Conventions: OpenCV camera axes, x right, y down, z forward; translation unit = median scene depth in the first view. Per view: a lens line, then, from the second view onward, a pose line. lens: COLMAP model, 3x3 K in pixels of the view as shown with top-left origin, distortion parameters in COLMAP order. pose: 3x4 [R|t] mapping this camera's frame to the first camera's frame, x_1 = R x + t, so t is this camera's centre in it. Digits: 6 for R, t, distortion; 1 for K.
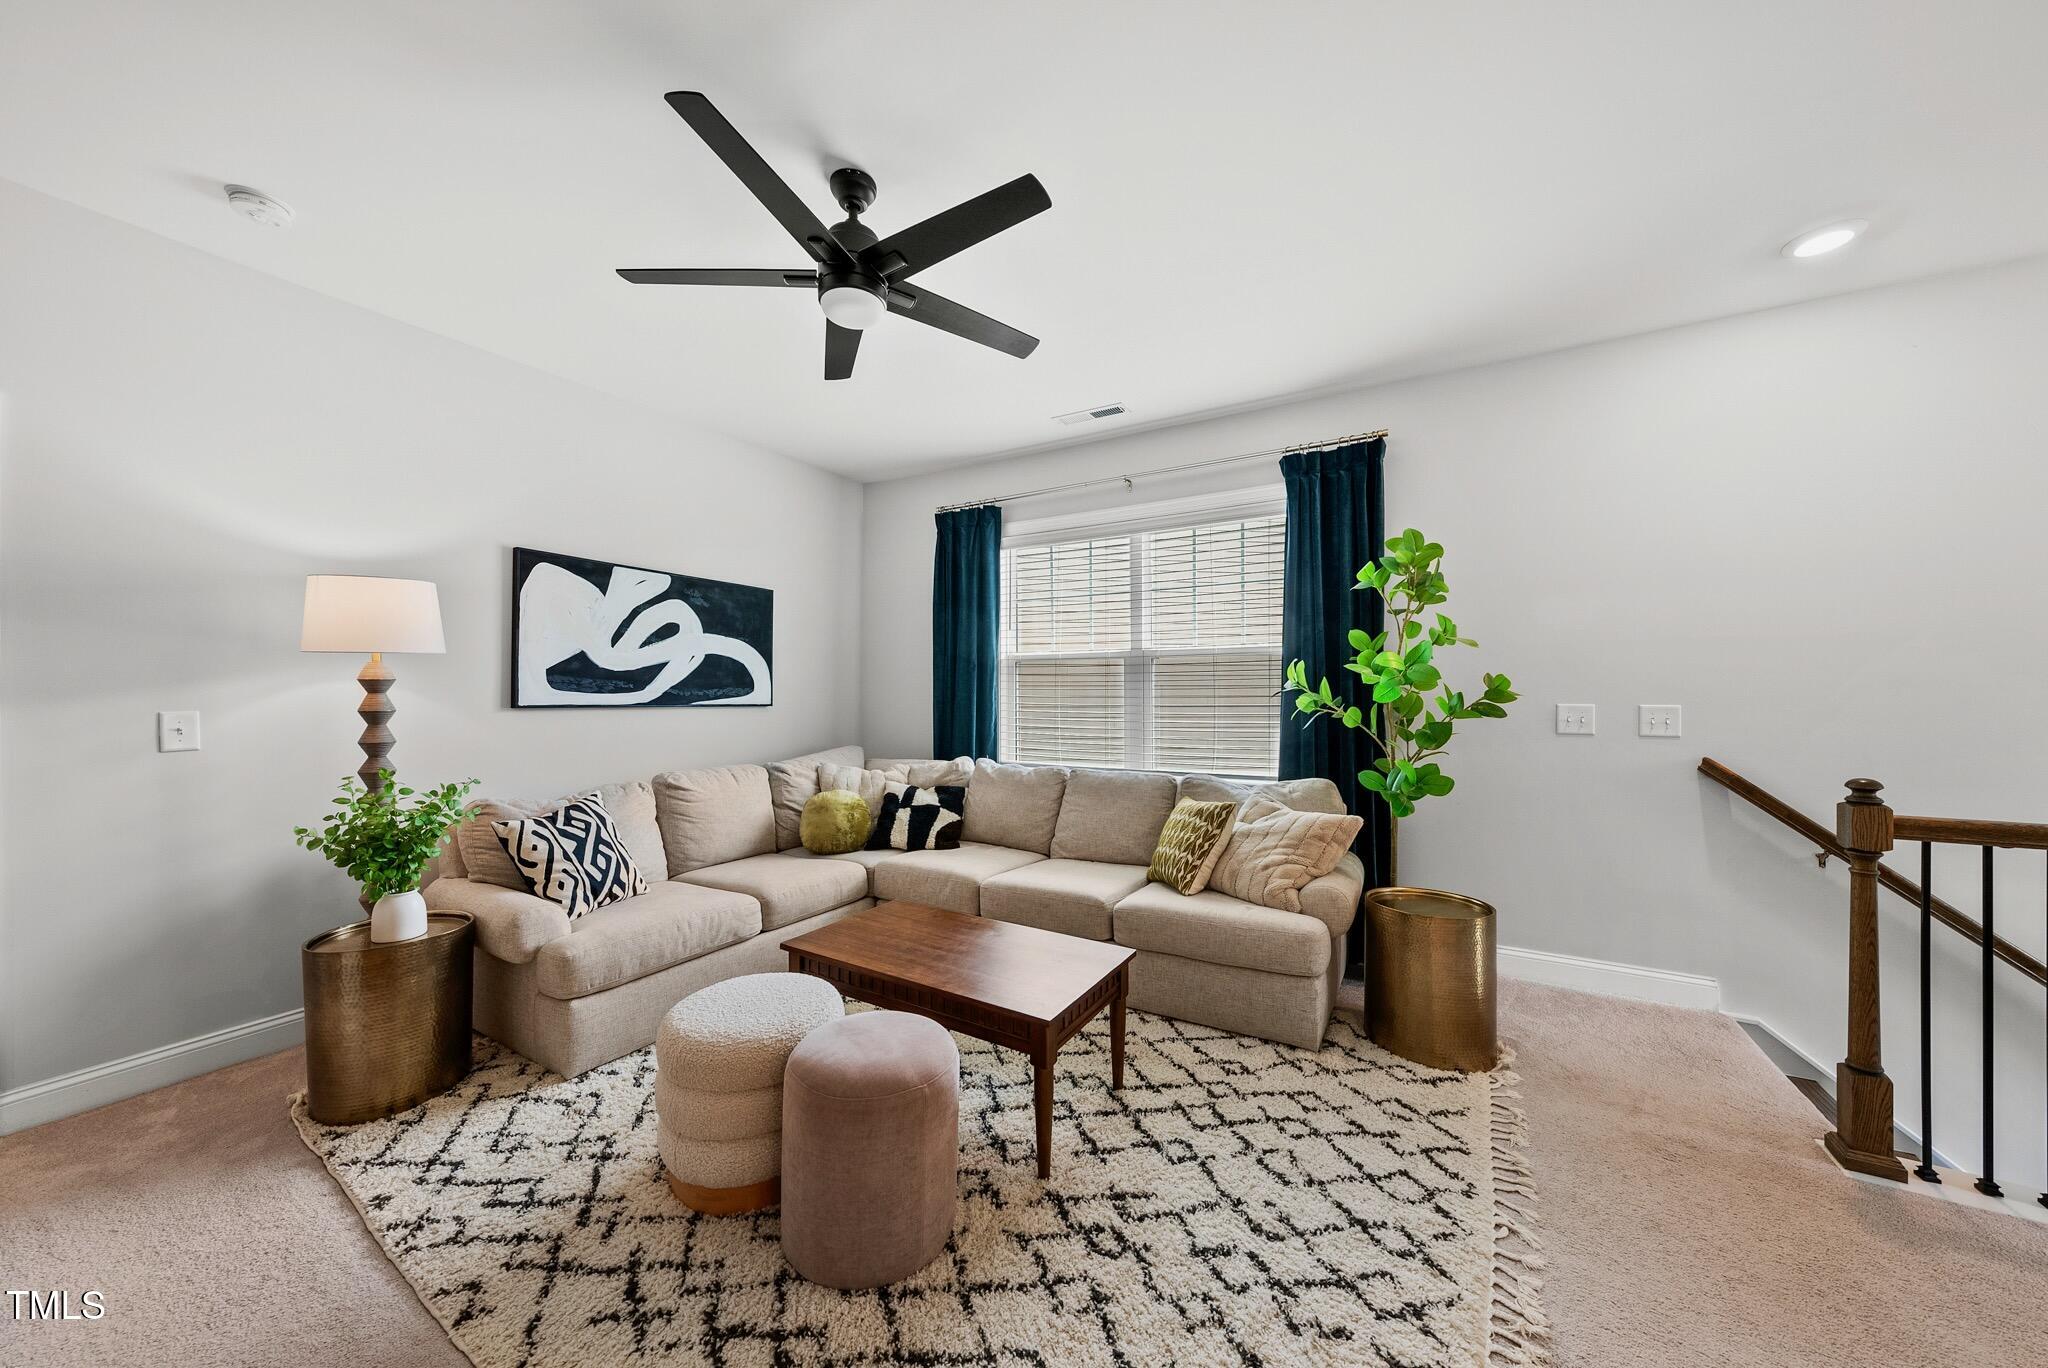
lens RADIAL K [[697.6, 0, 1023.8], [0, 697.6, 702.6], [0, 0, 1]] dist [-0.002577, -0.000075]
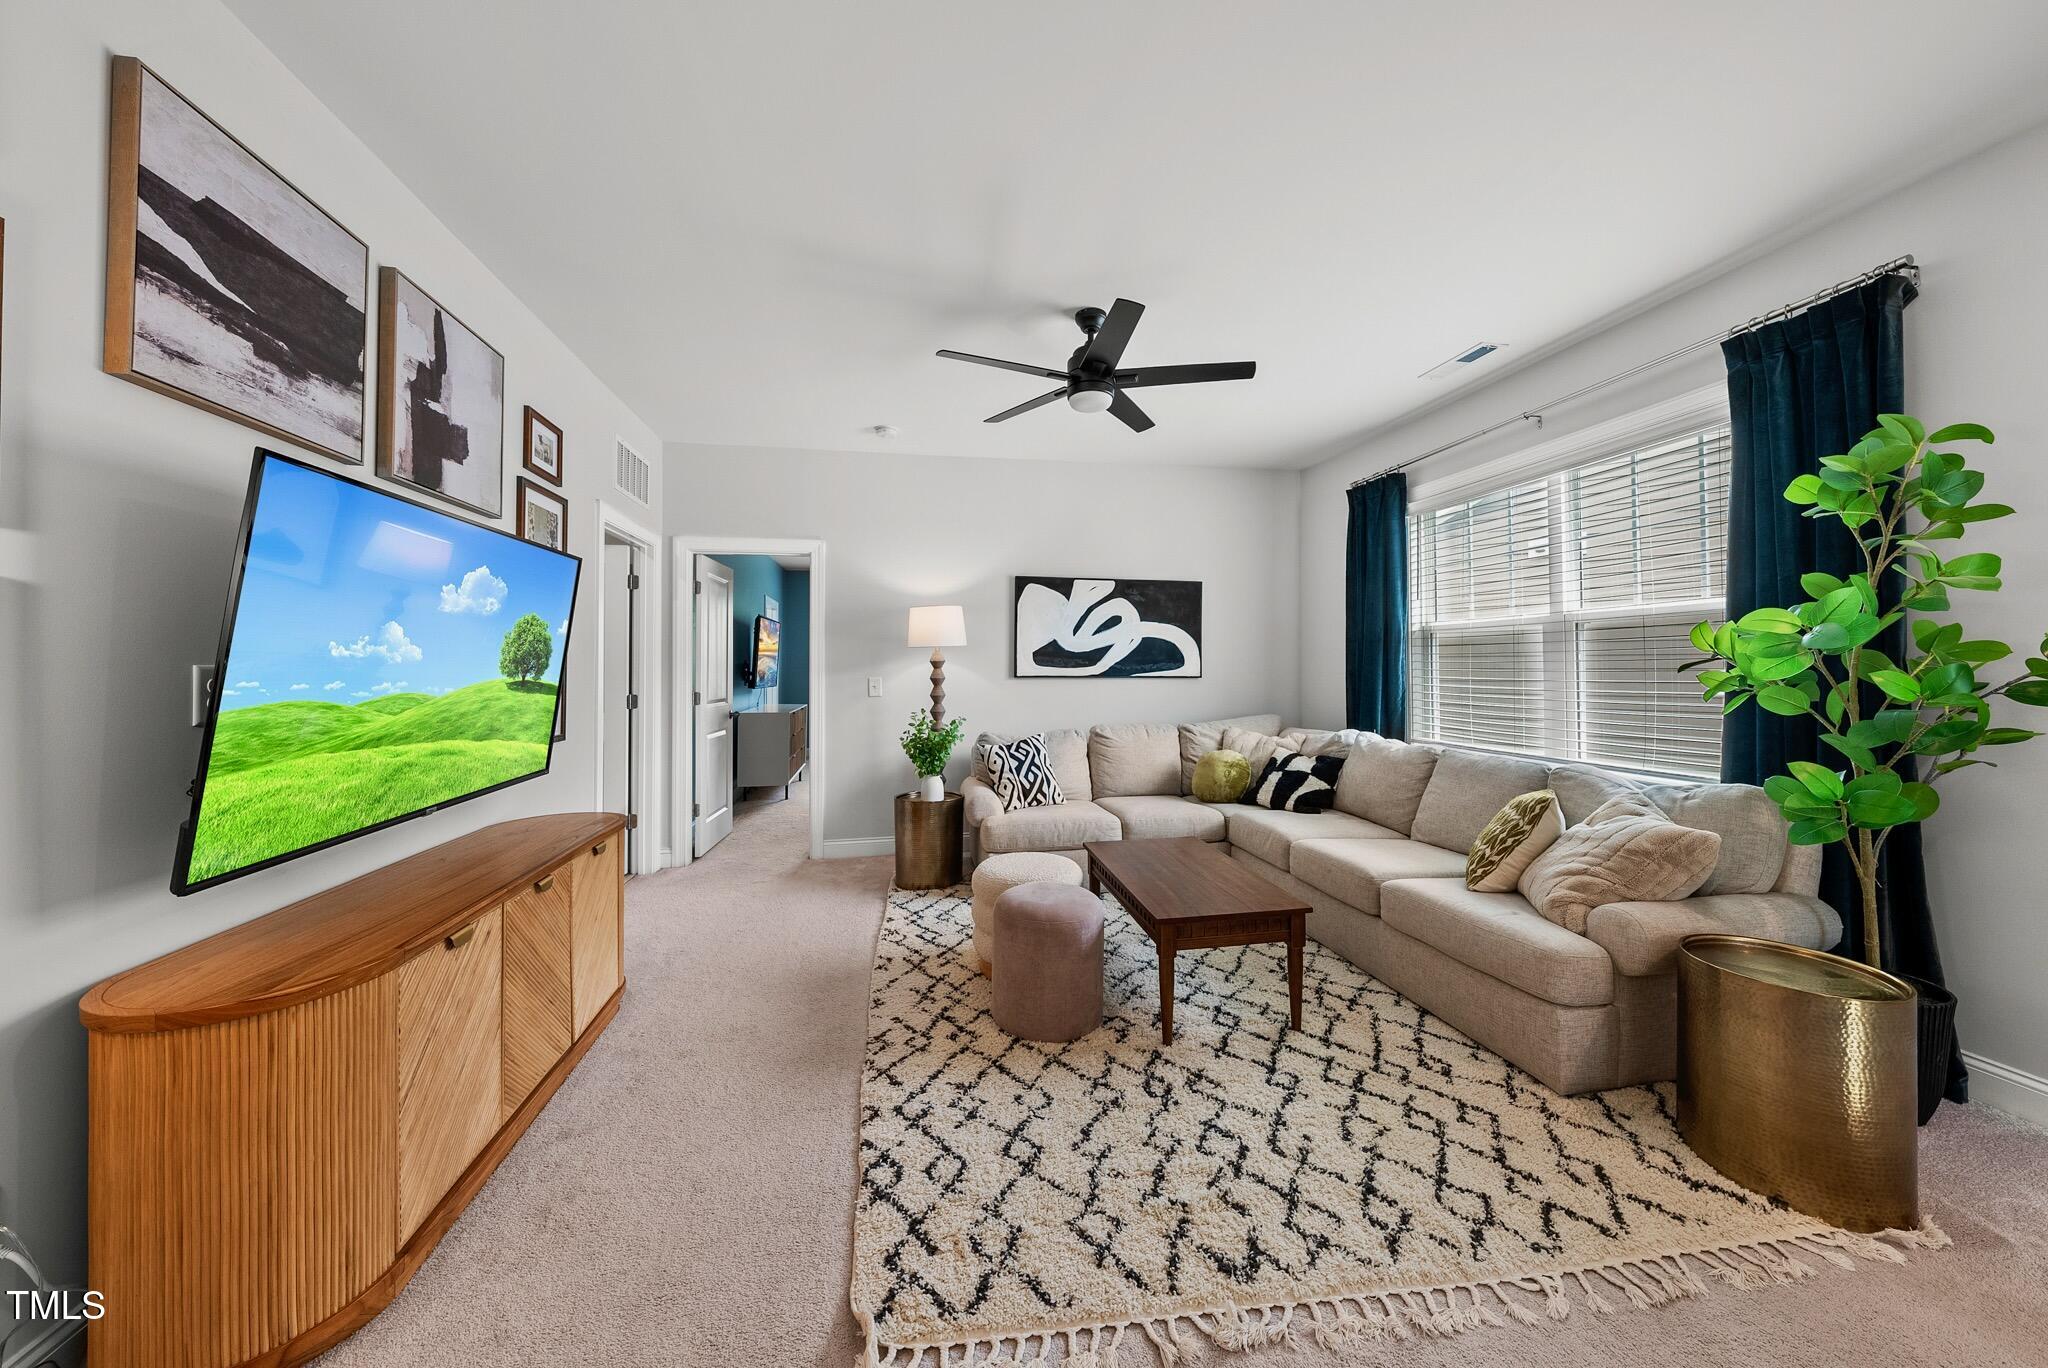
lens RADIAL K [[697.6, 0, 1031.3], [0, 697.6, 668.4], [0, 0, 1]] dist [-0.002577, -0.000075]
pose [[0.665022, -0.001542, -0.746822, 0.602425], [-0.004921, 0.999967, -0.006447, -0.003423], [0.746807, 0.007963, 0.664993, -0.035347]]
